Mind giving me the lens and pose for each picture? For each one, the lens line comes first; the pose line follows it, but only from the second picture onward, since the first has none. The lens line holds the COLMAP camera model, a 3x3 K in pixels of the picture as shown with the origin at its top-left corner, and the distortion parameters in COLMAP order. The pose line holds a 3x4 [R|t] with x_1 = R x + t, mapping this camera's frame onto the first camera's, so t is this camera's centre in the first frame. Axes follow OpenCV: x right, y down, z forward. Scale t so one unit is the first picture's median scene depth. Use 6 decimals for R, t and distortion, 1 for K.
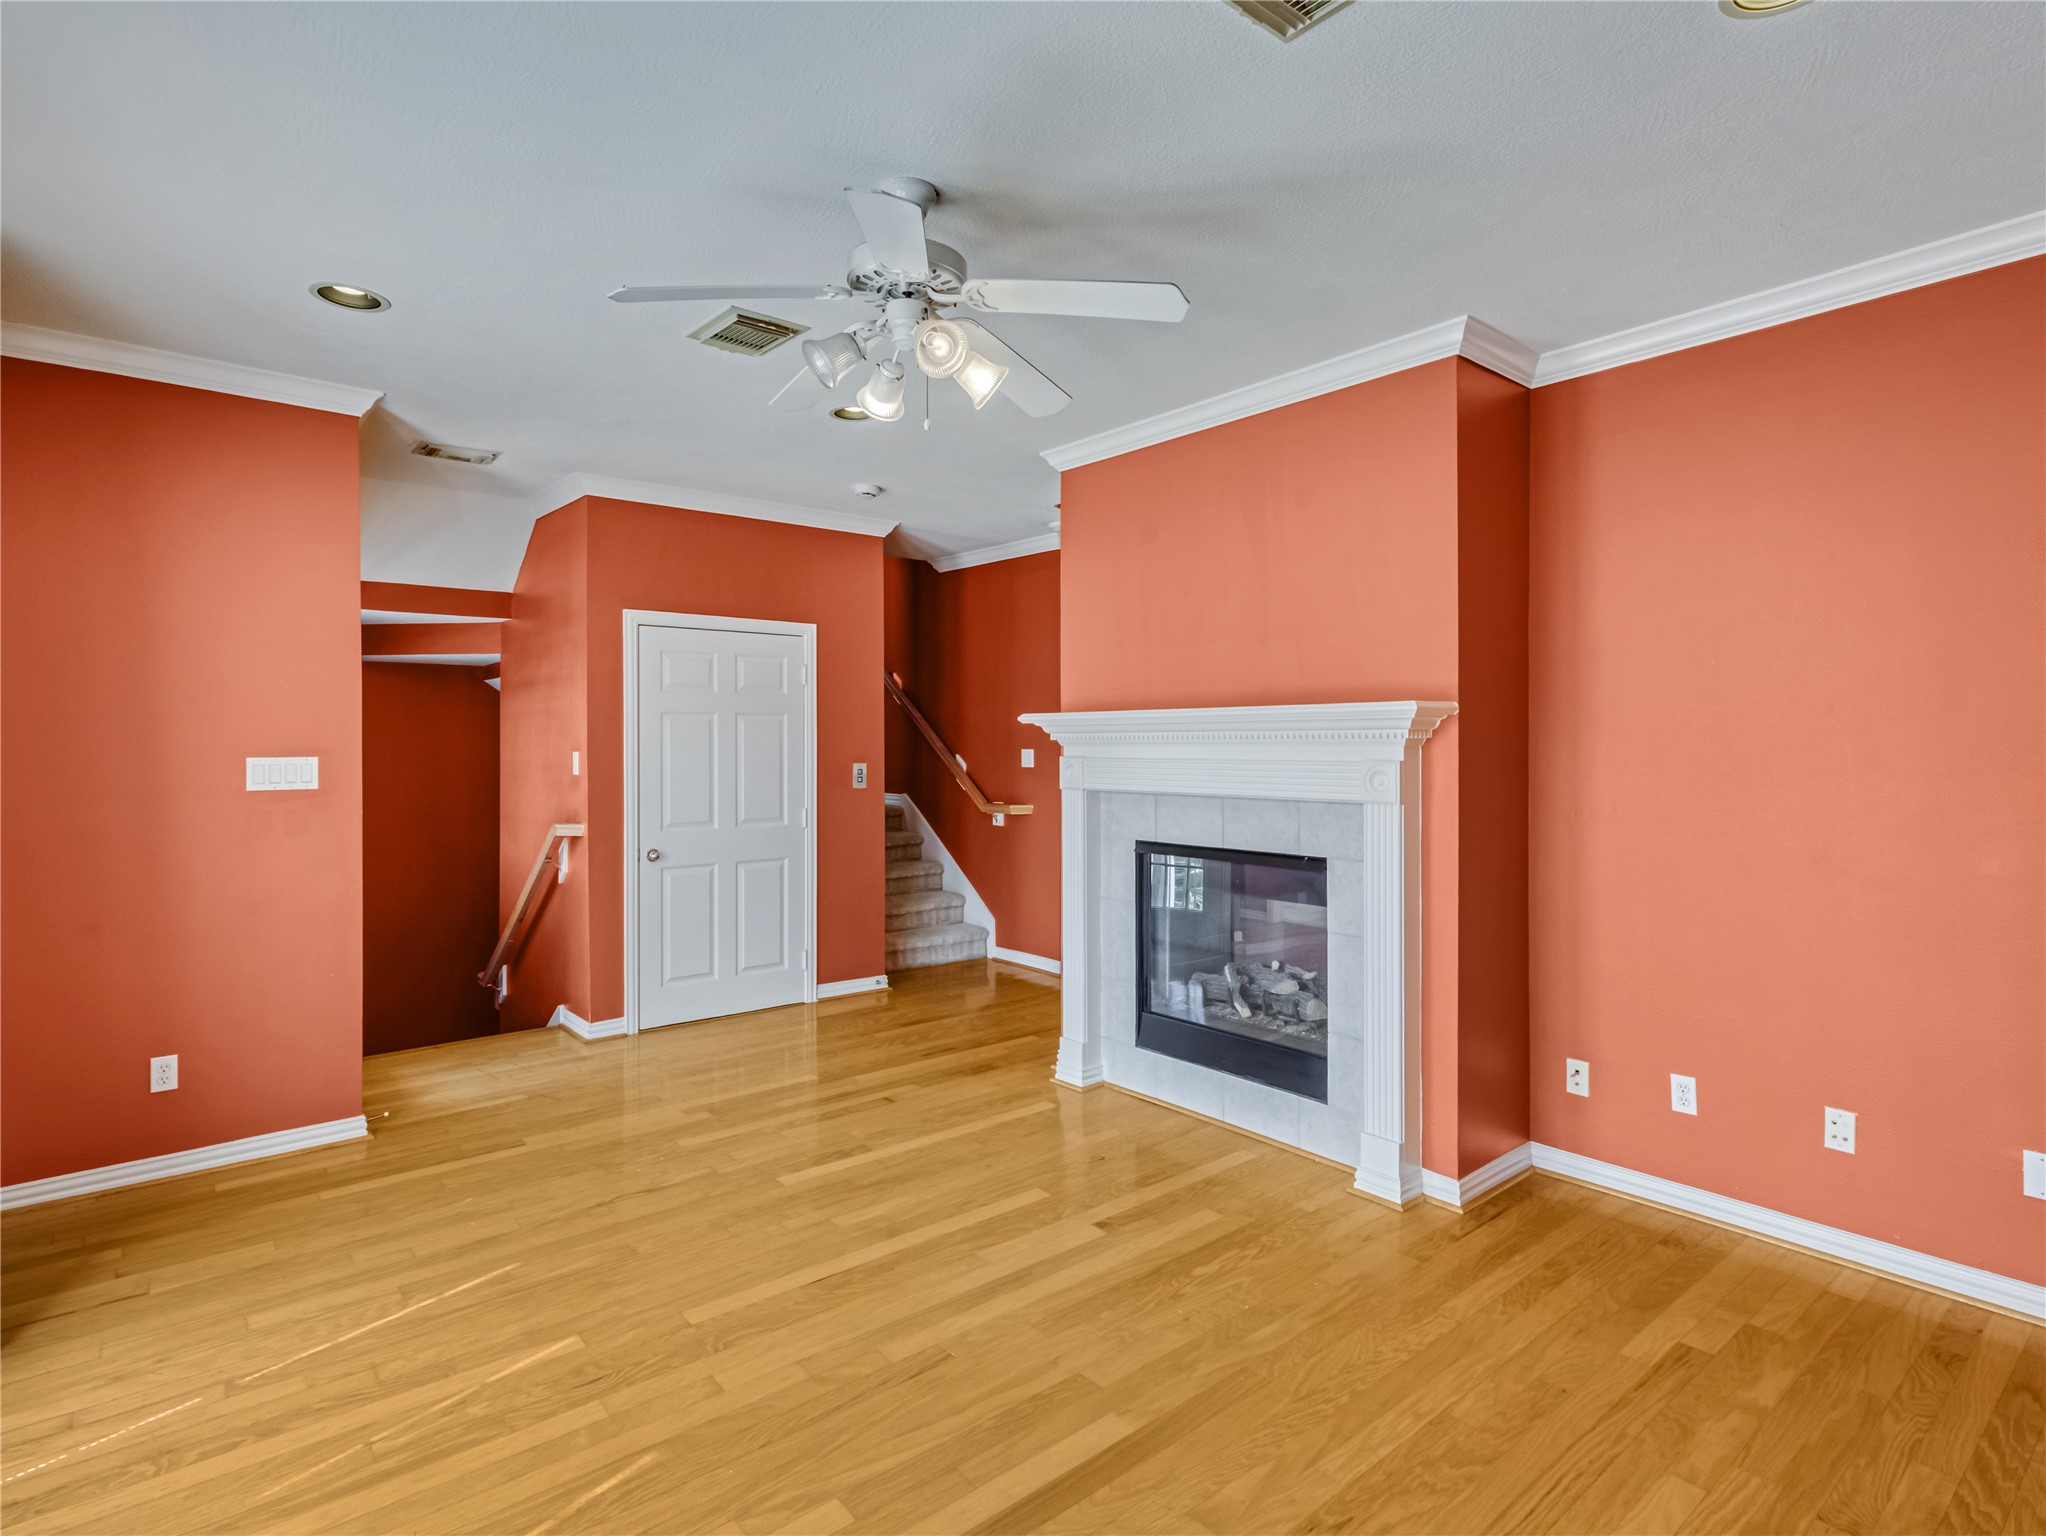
lens RADIAL K [[1070.9, 0, 1022.3], [0, 1070.9, 751.7], [0, 0, 1]] dist [0.014006, -0.000885]
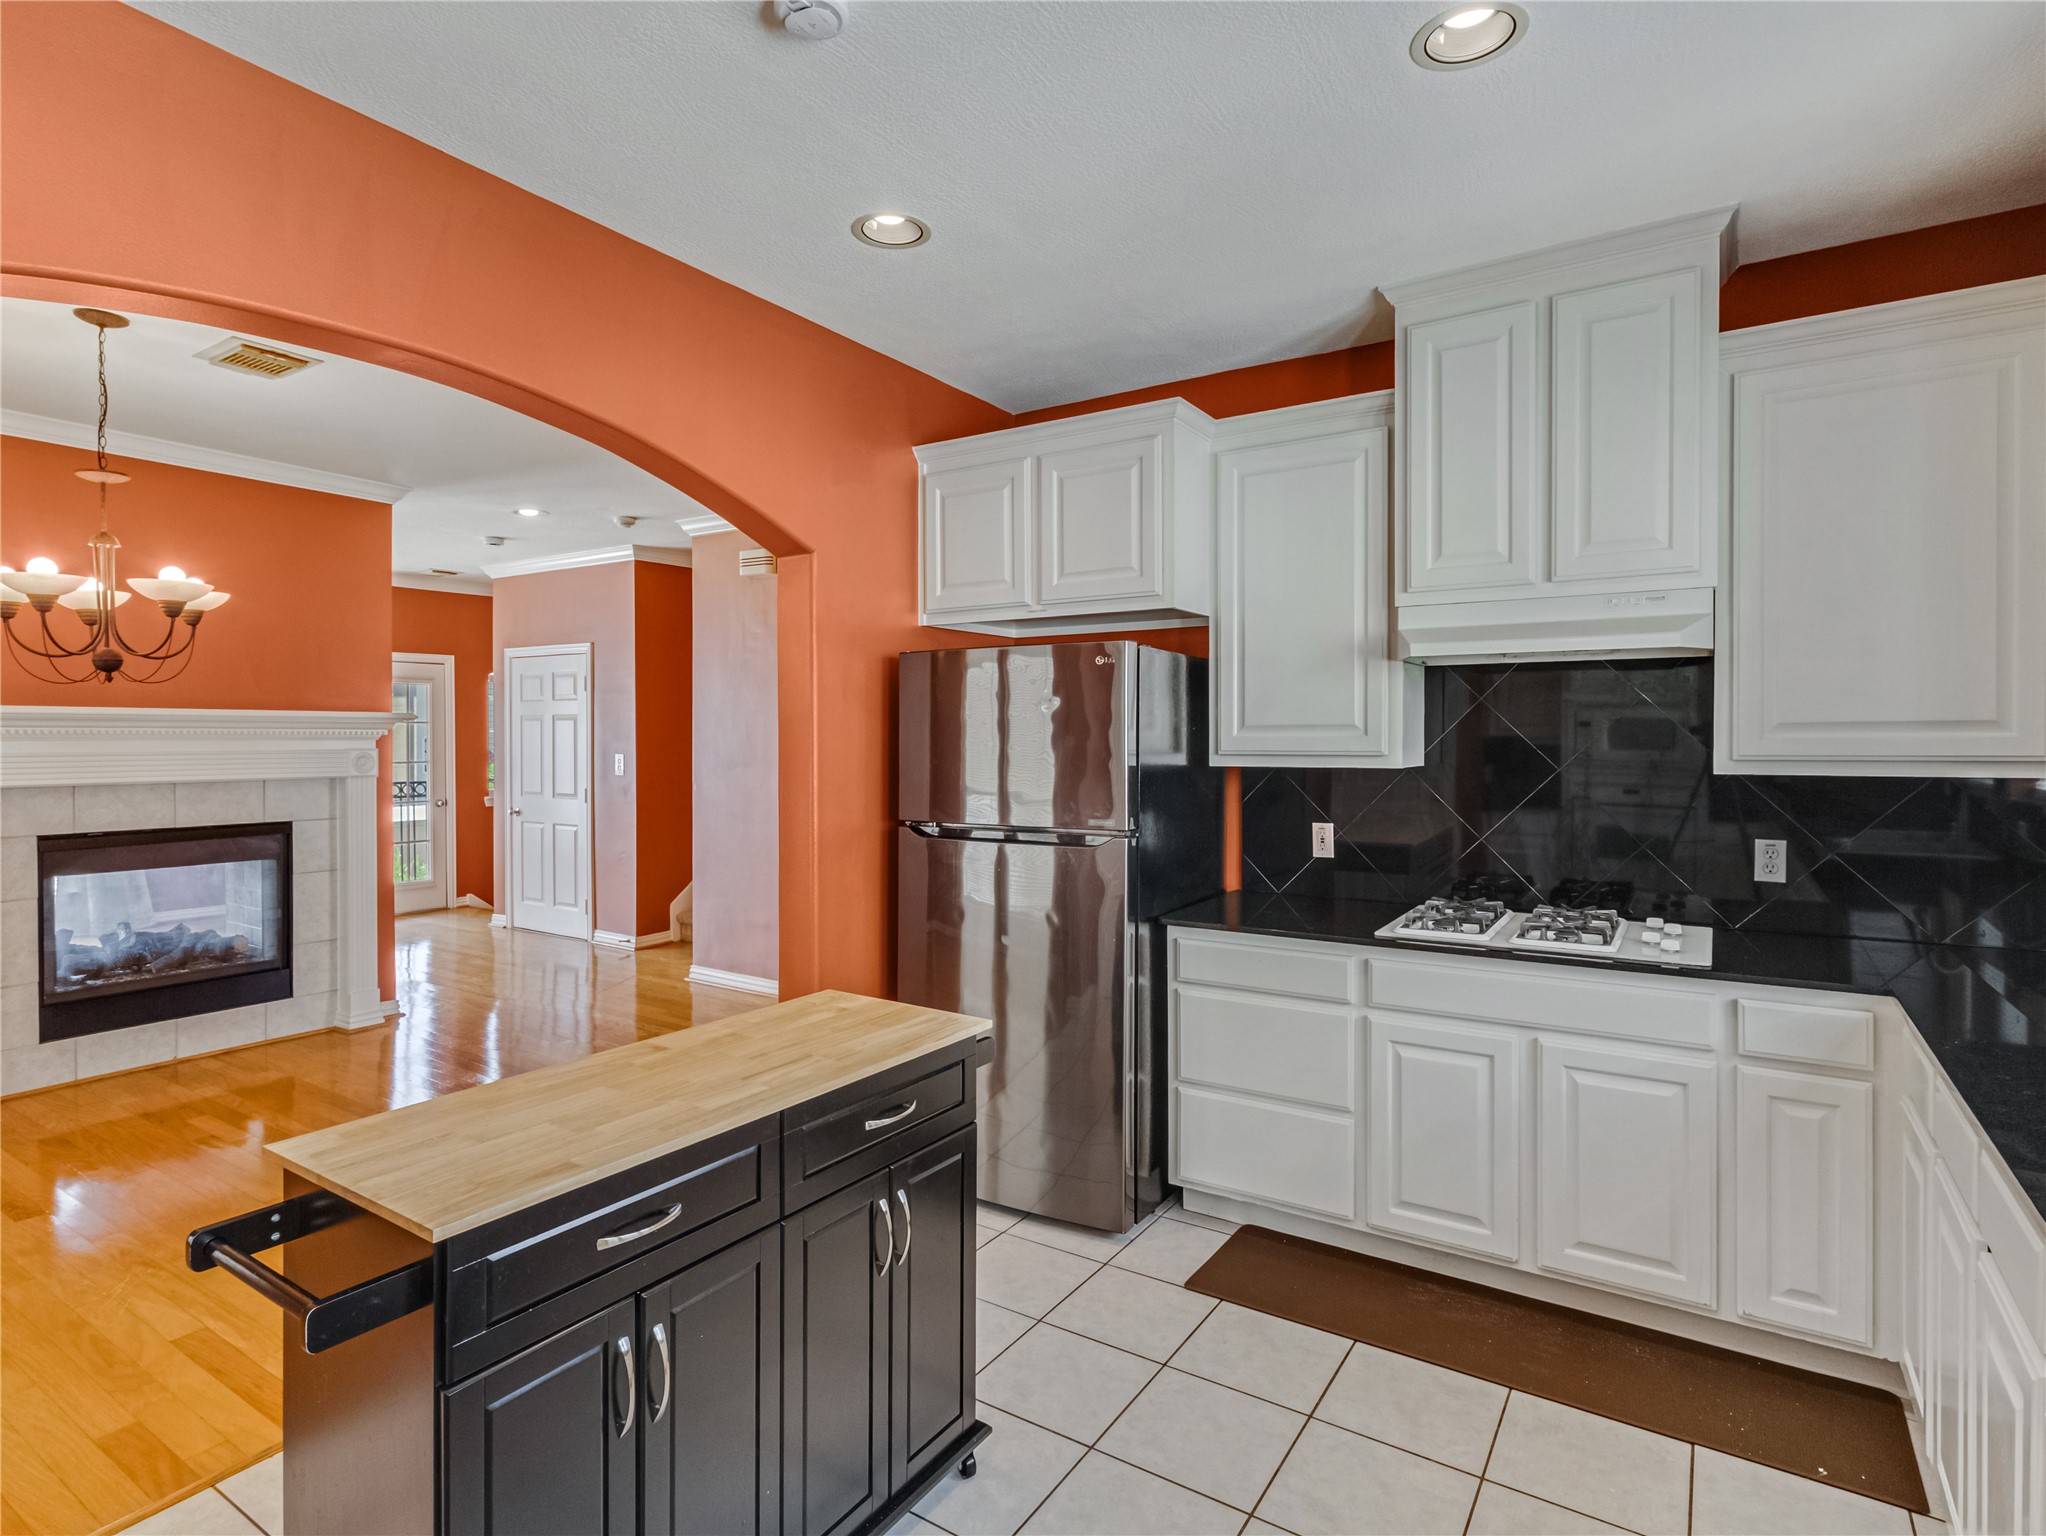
lens RADIAL K [[1070.9, 0, 1022.3], [0, 1070.9, 751.7], [0, 0, 1]] dist [0.014006, -0.000885]
pose [[-0.298382, -0.013290, 0.954354, -1.392425], [0.006866, 0.999847, 0.016071, -0.006220], [-0.954422, 0.011348, -0.298245, 0.531098]]
